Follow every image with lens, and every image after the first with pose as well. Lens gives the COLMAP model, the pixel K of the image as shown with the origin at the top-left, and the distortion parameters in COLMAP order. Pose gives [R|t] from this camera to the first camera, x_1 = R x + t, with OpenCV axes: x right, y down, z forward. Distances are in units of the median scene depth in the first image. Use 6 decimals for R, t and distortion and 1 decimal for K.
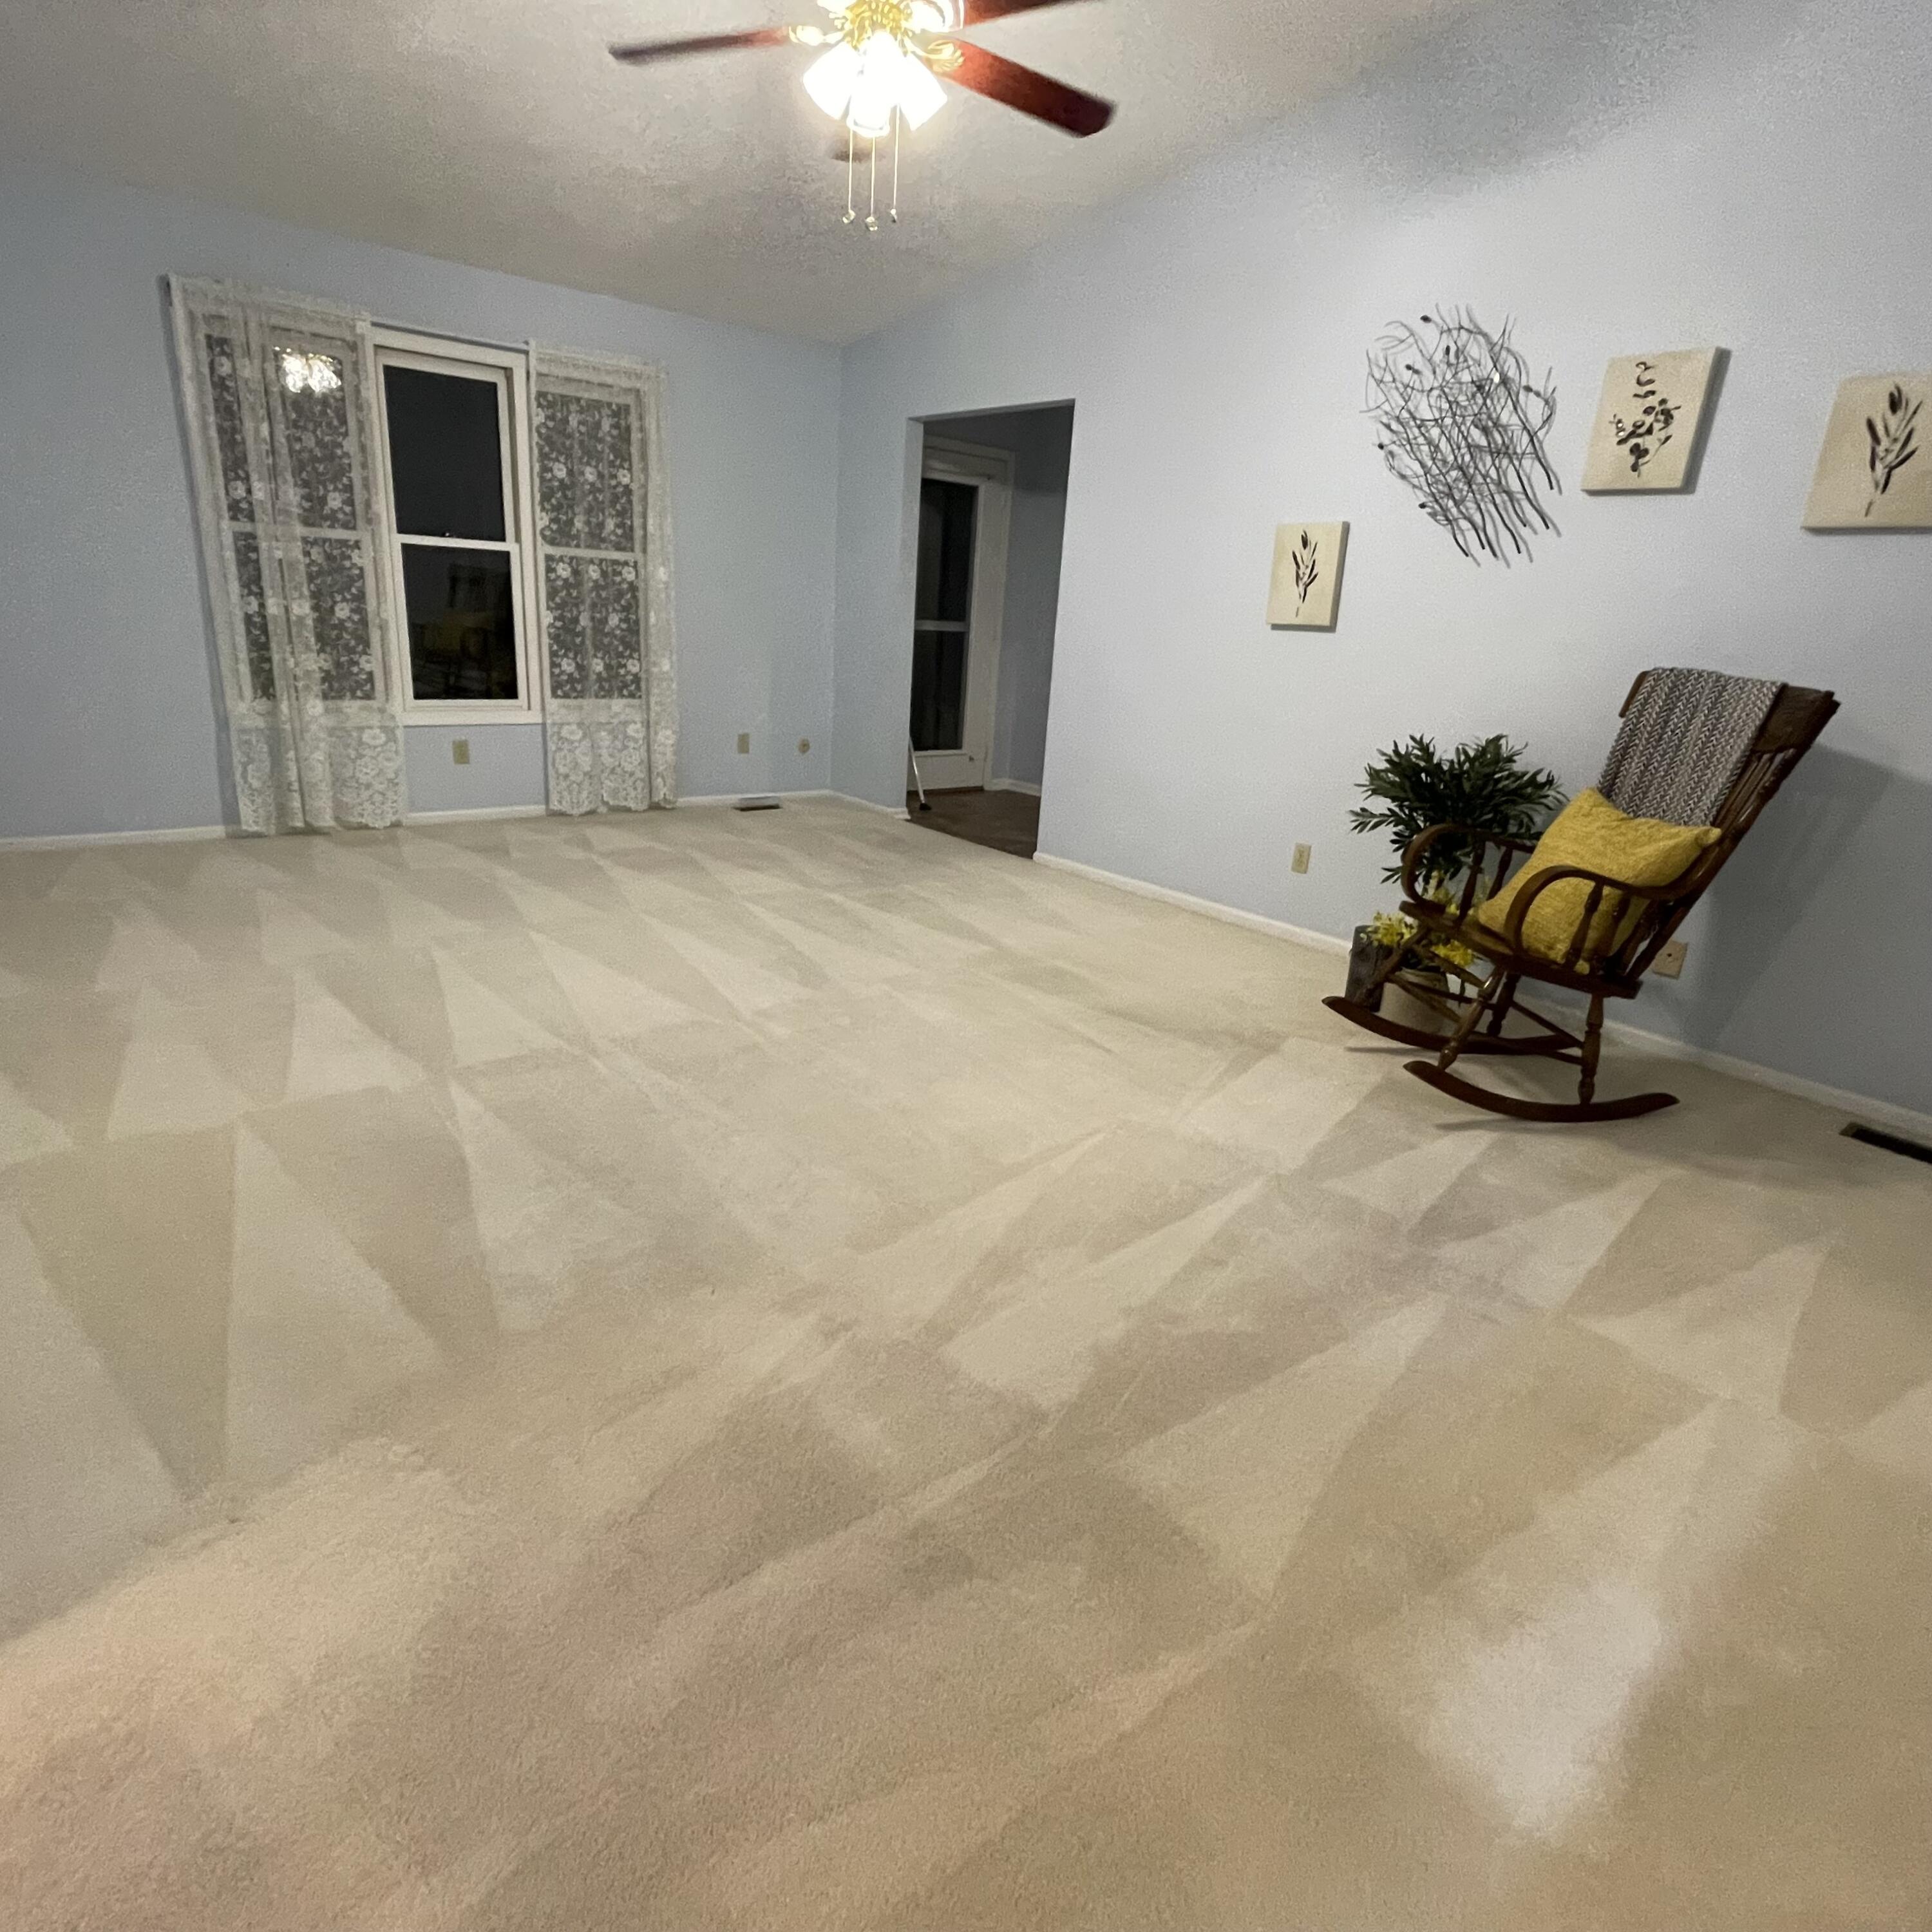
lens RADIAL K [[1120.5, 0, 971.6], [0, 1120.5, 973.4], [0, 0, 1]] dist [-0.006815, -0.000154]
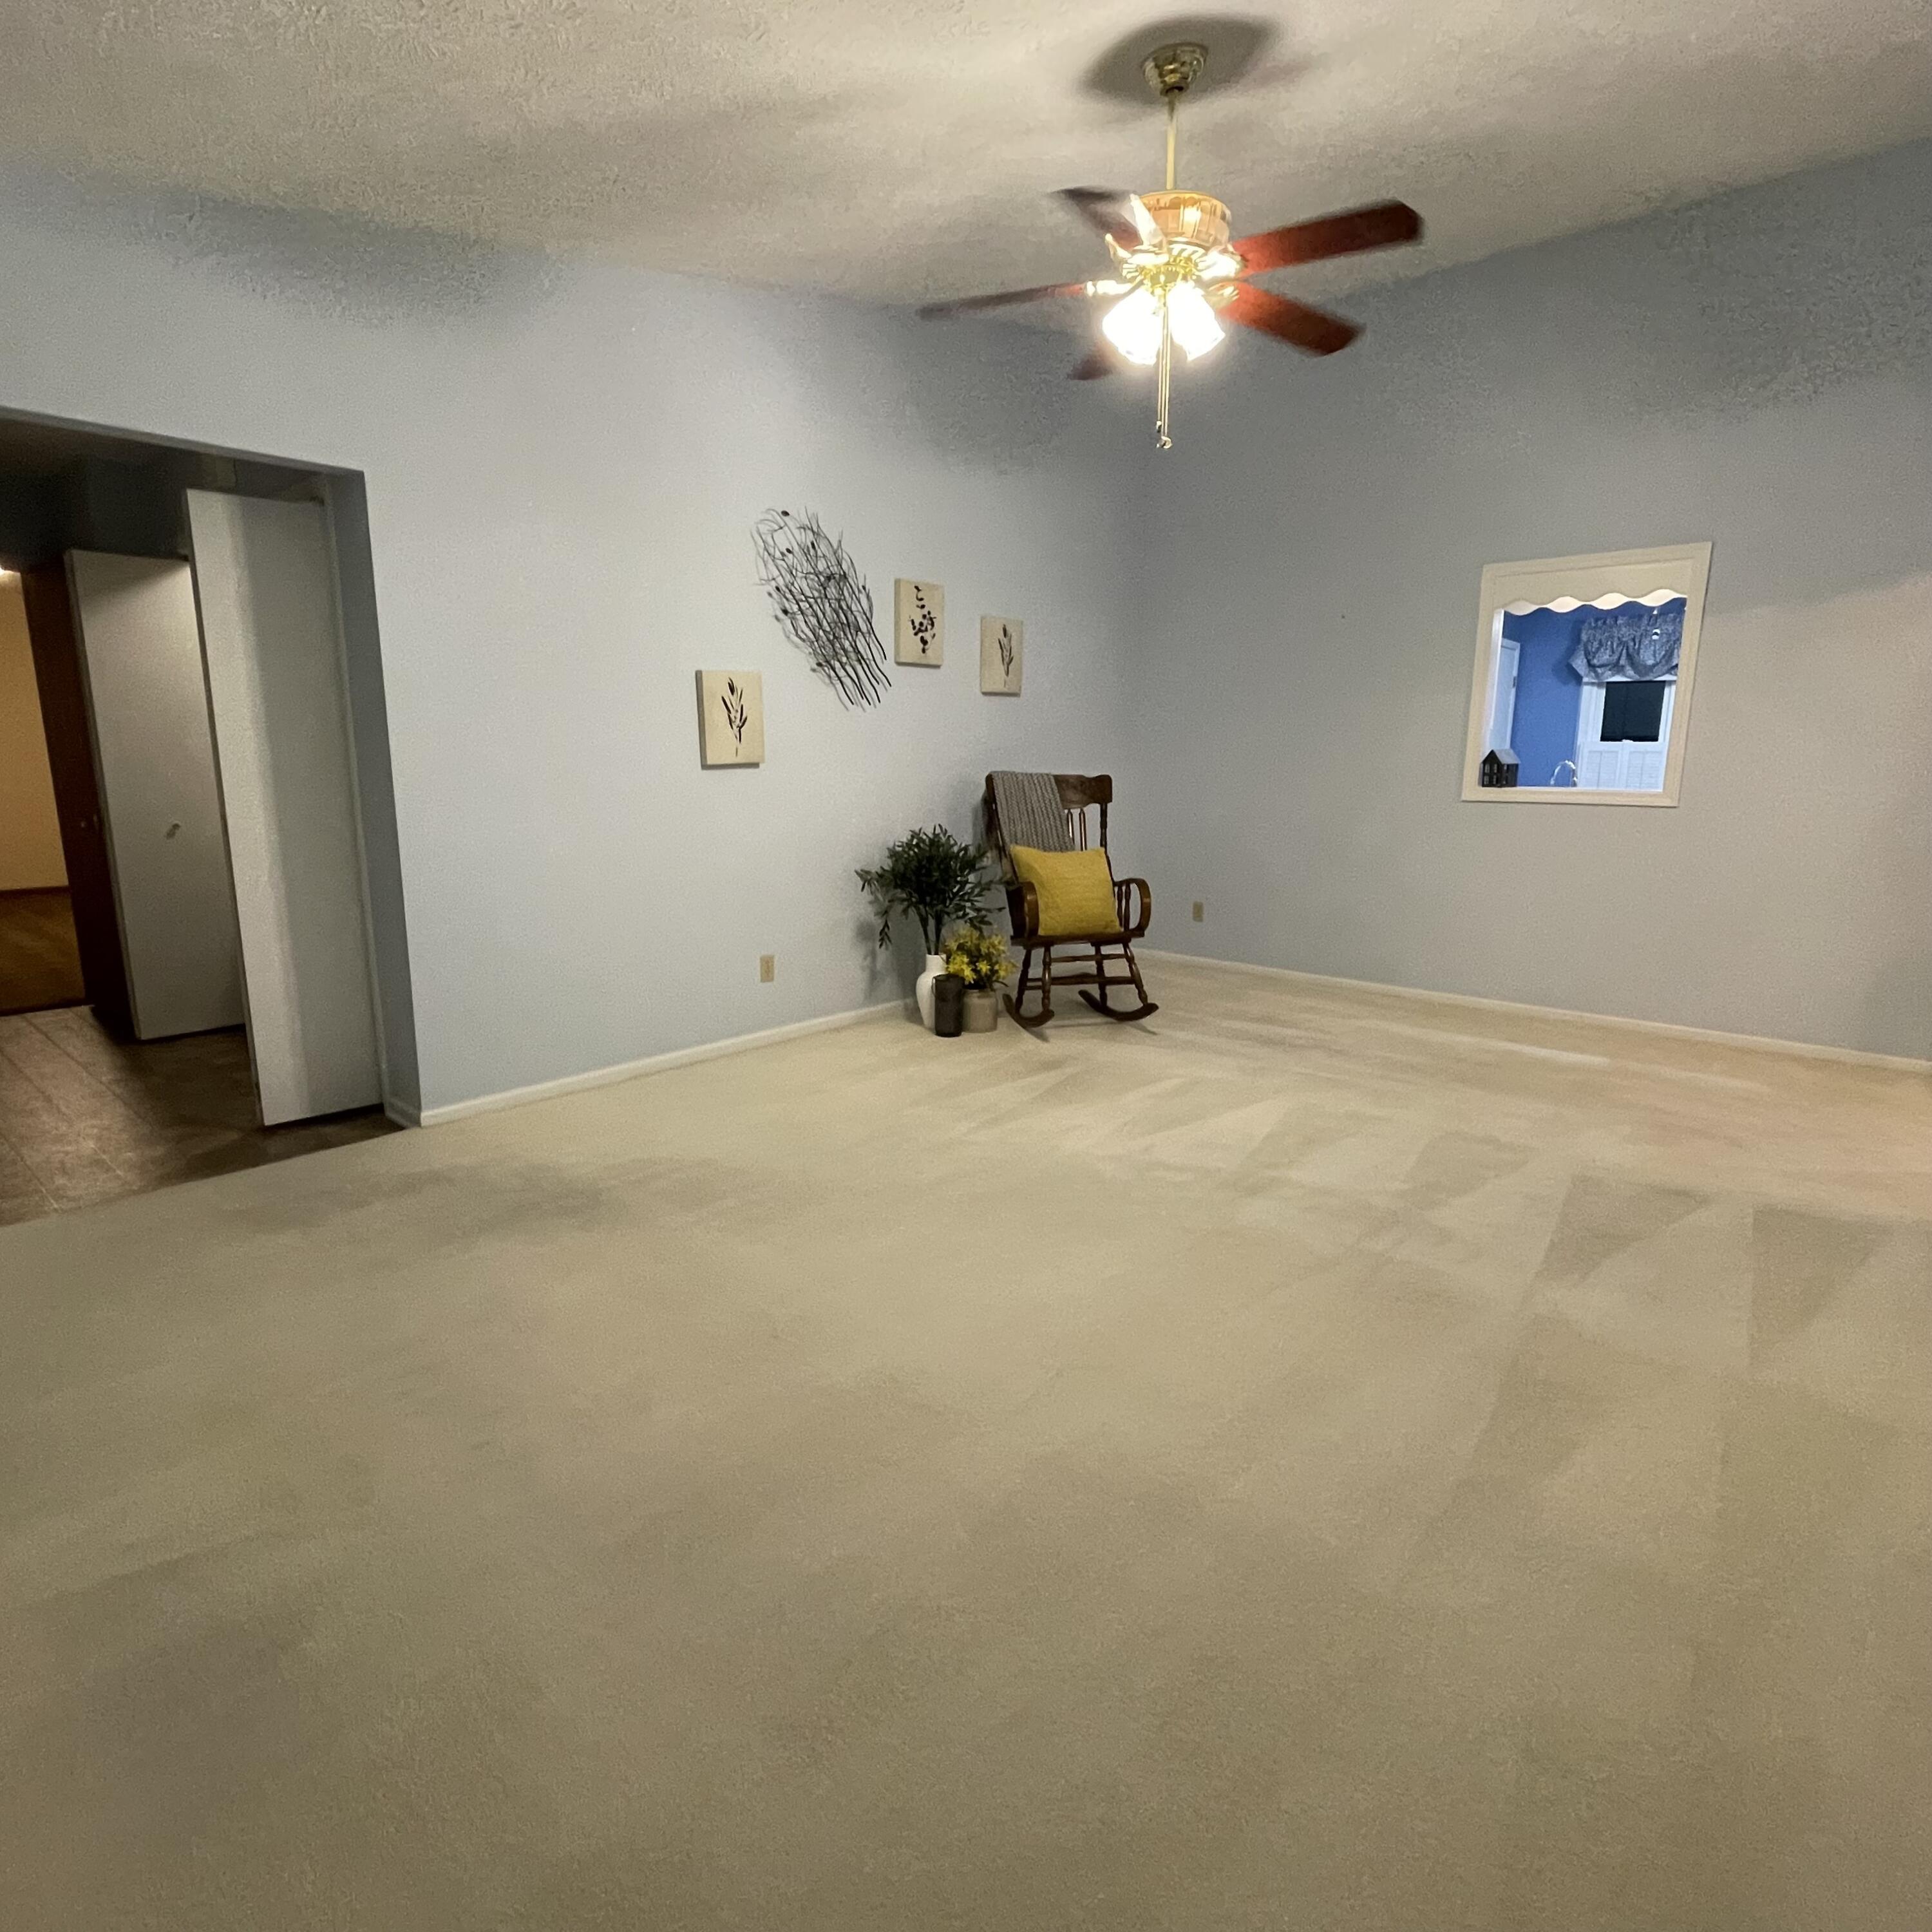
lens RADIAL K [[1120.5, 0, 911.6], [0, 1120.5, 989.0], [0, 0, 1]] dist [-0.006815, -0.000154]
pose [[-0.119878, -0.267432, 0.956091, -1.000605], [0.305362, 0.906417, 0.291825, -0.465953], [-0.944660, 0.326937, -0.026996, 1.162658]]
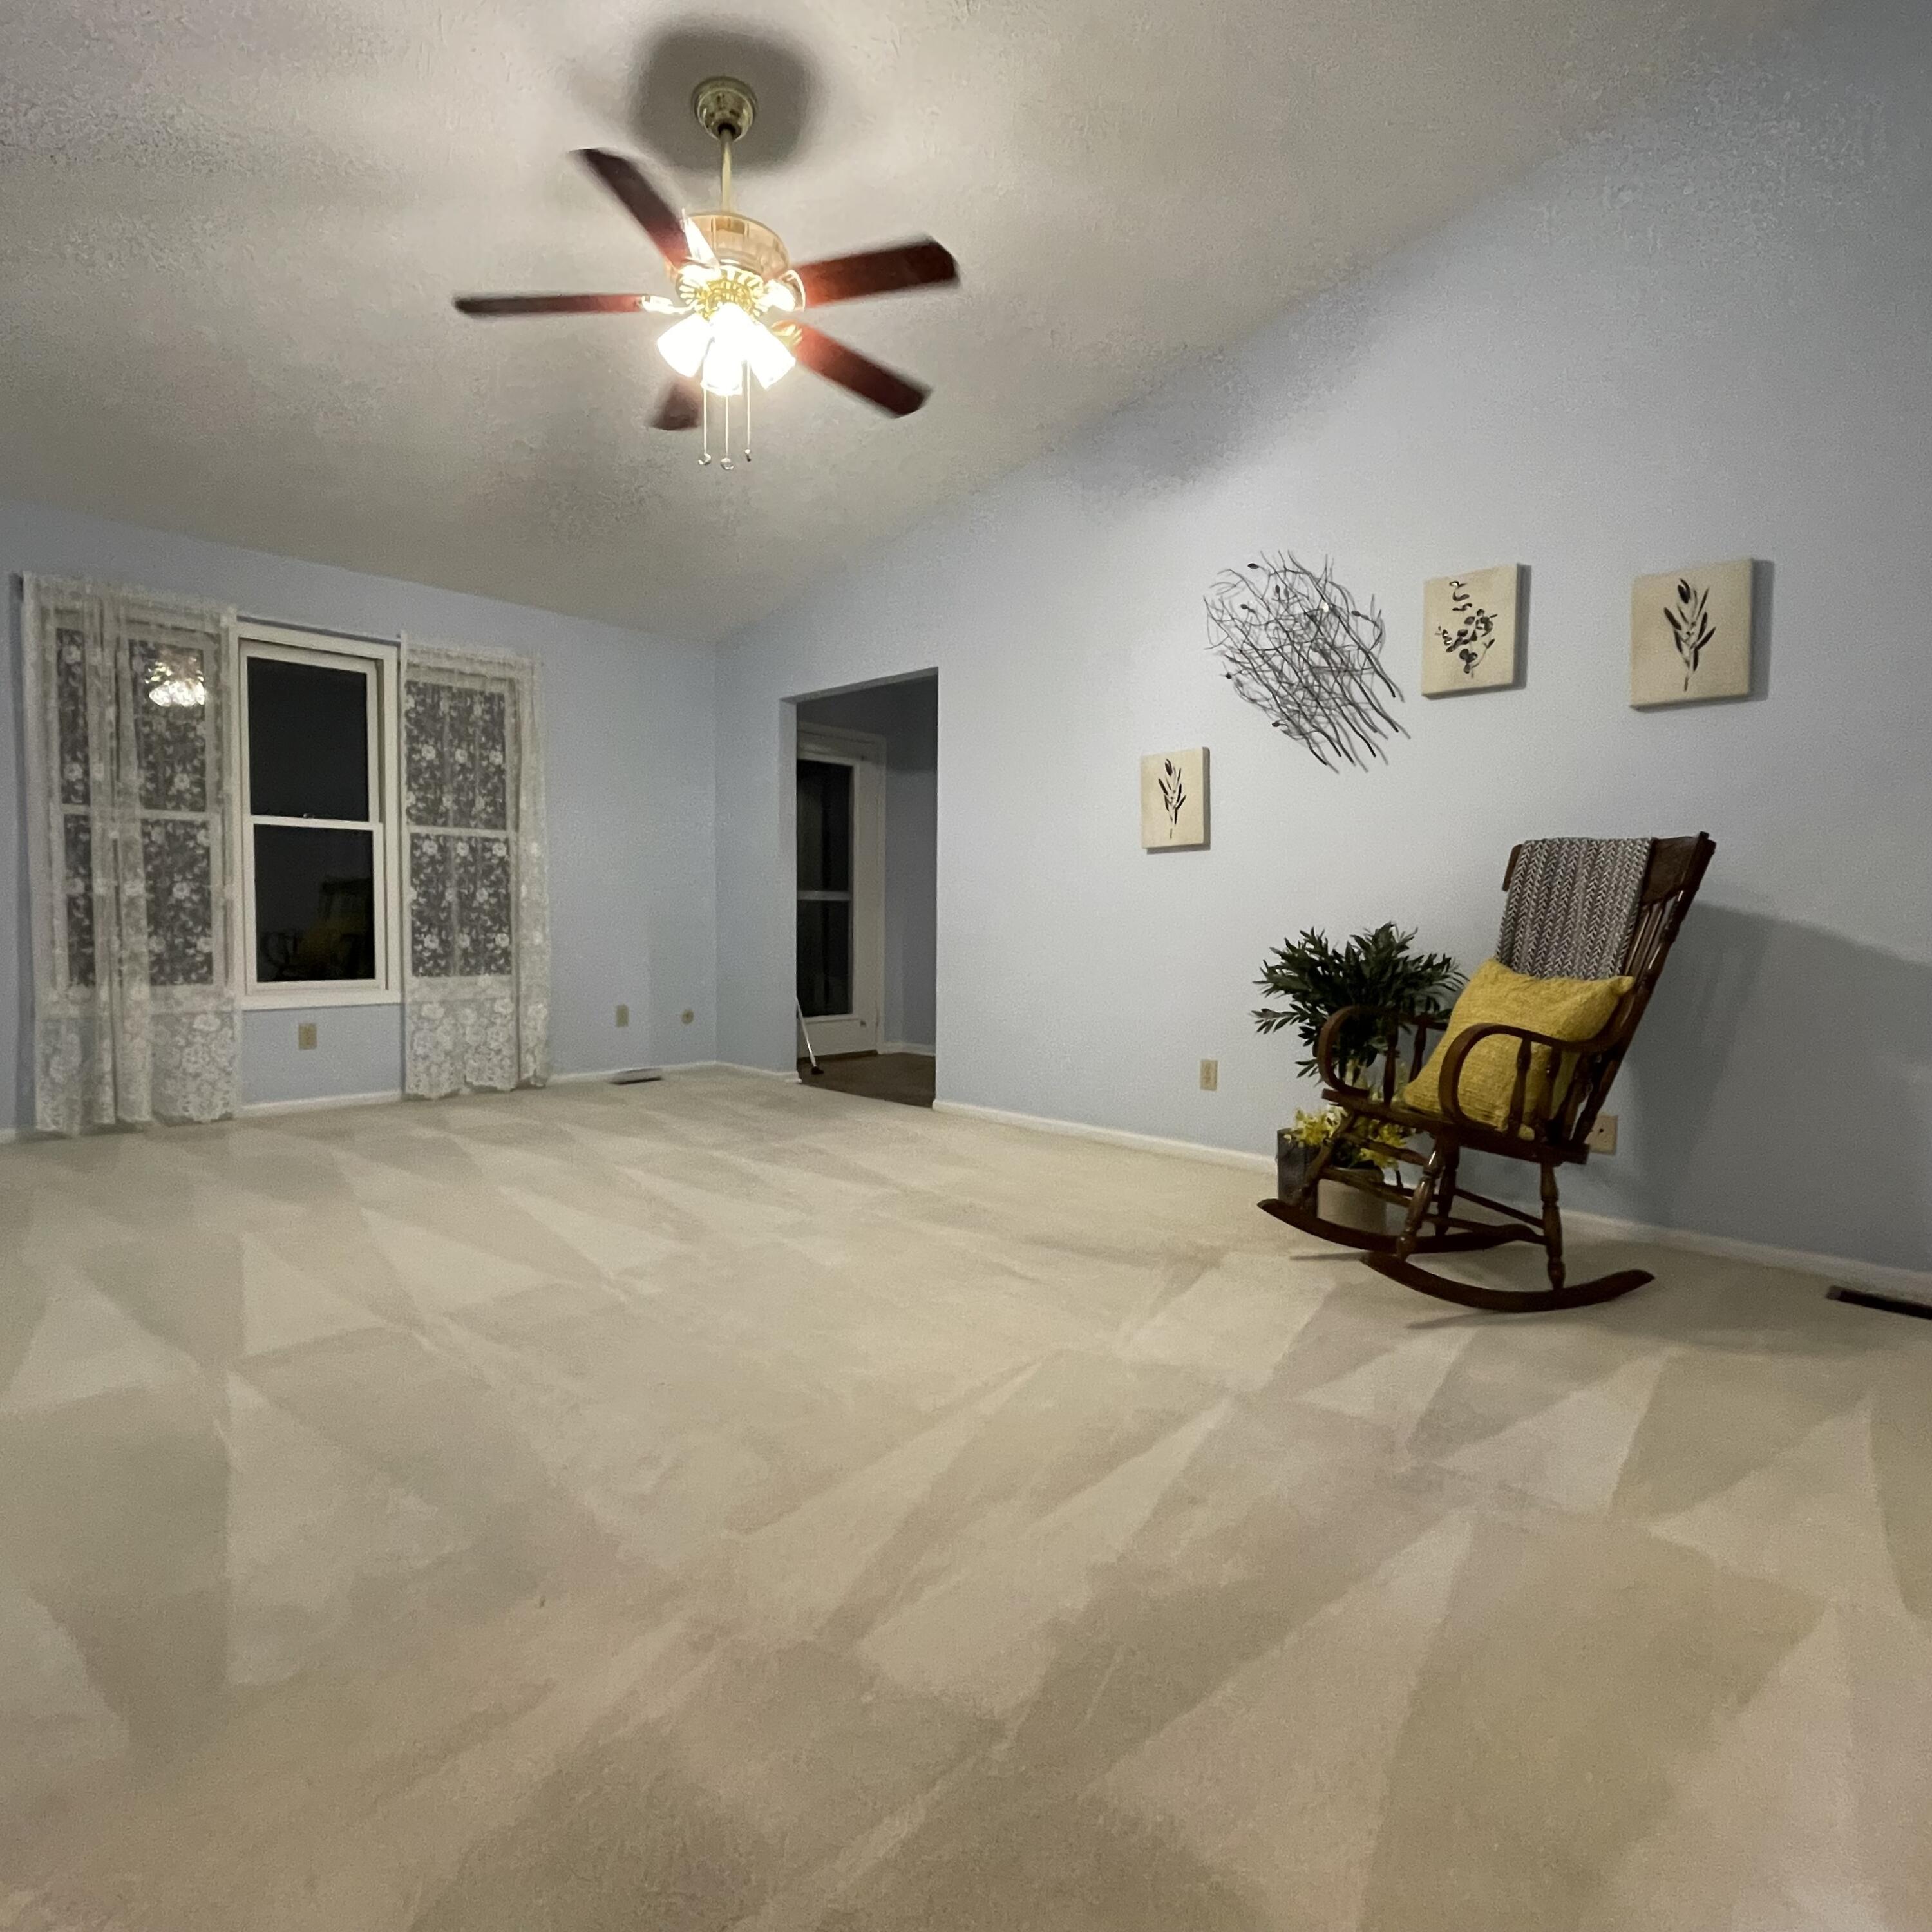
lens RADIAL K [[1120.5, 0, 967.1], [0, 1120.5, 969.0], [0, 0, 1]] dist [-0.006815, -0.000154]
pose [[0.993553, -0.062819, 0.094376, 0.003539], [0.085431, 0.962092, -0.259000, 0.052980], [-0.074528, 0.265392, 0.961256, 0.084199]]
